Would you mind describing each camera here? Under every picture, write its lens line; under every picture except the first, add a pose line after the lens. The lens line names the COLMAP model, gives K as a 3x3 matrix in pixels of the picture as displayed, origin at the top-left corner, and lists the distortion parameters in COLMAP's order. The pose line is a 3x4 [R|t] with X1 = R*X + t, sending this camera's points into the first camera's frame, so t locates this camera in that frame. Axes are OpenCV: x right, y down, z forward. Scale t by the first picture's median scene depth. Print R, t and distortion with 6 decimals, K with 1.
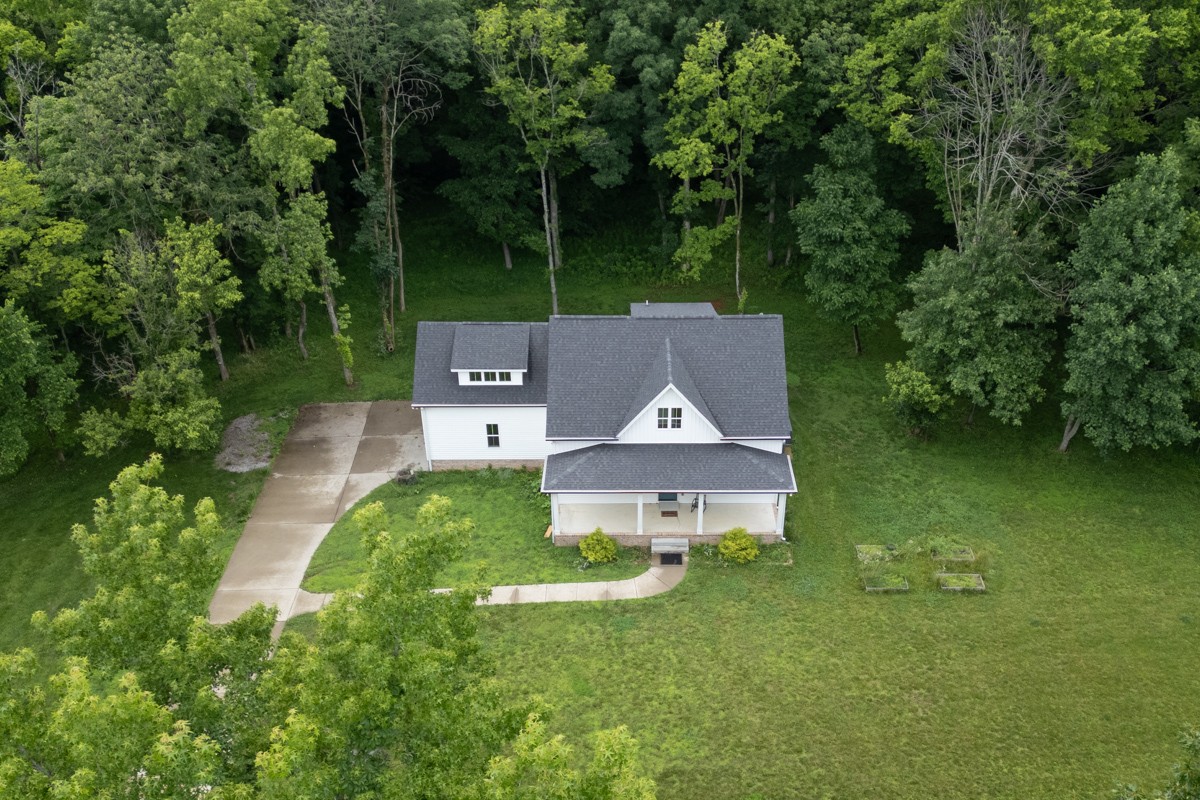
lens RADIAL K [[1109.9, 0, 633.3], [0, 1109.9, 454.7], [0, 0, 1]] dist [0.046647, -0.023670]
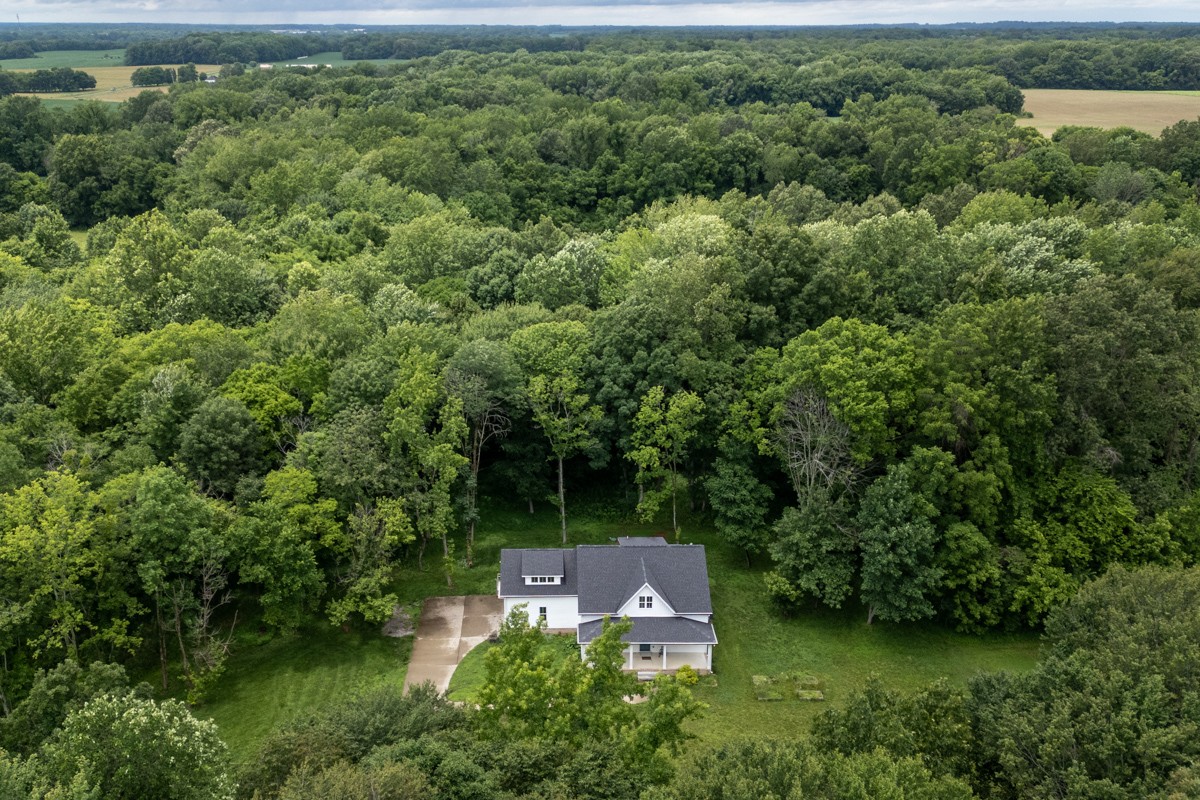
lens RADIAL K [[1015.4, 0, 544.7], [0, 1015.4, 398.6], [0, 0, 1]] dist [0.171629, -0.178814]
pose [[0.999948, -0.005809, -0.008427, -0.111464], [0.003547, 0.968979, -0.247119, 0.055199], [0.009601, 0.247076, 0.968949, -0.689120]]
